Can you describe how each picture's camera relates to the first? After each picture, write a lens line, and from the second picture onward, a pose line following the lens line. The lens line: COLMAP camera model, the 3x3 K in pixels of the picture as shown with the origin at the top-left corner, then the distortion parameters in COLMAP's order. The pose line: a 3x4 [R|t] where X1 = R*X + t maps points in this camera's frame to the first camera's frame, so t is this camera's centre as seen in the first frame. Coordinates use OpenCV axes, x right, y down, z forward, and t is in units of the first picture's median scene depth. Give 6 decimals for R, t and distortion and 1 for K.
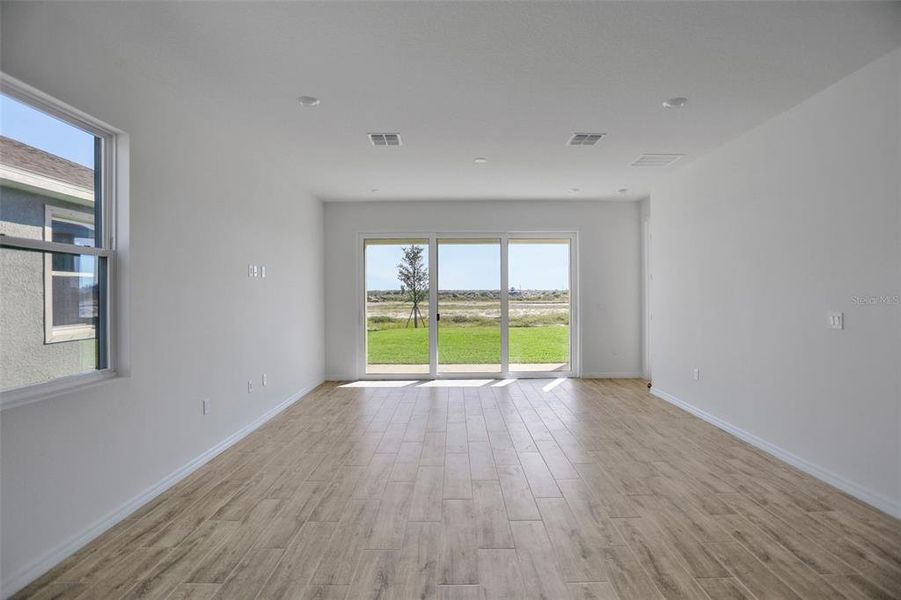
lens RADIAL K [[453.0, 0, 450.5], [0, 453.0, 300.0], [0, 0, 1]] dist [-0.077343, 0.037102]
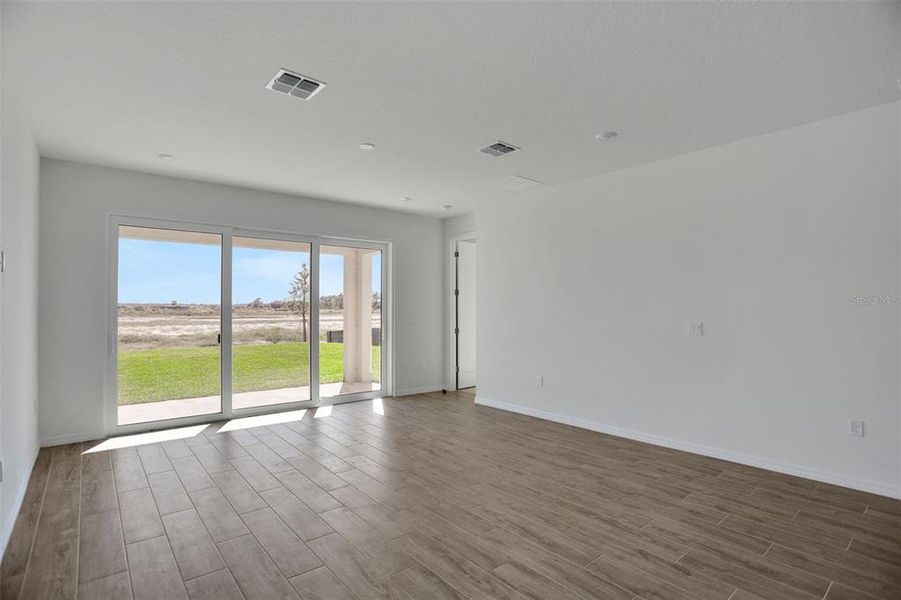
lens RADIAL K [[453.0, 0, 450.5], [0, 453.0, 300.0], [0, 0, 1]] dist [-0.077343, 0.037102]
pose [[0.762182, 0.018761, 0.647091, -0.256101], [0.002690, 0.999480, -0.032145, 0.000996], [-0.647357, 0.026241, 0.761735, 0.202540]]
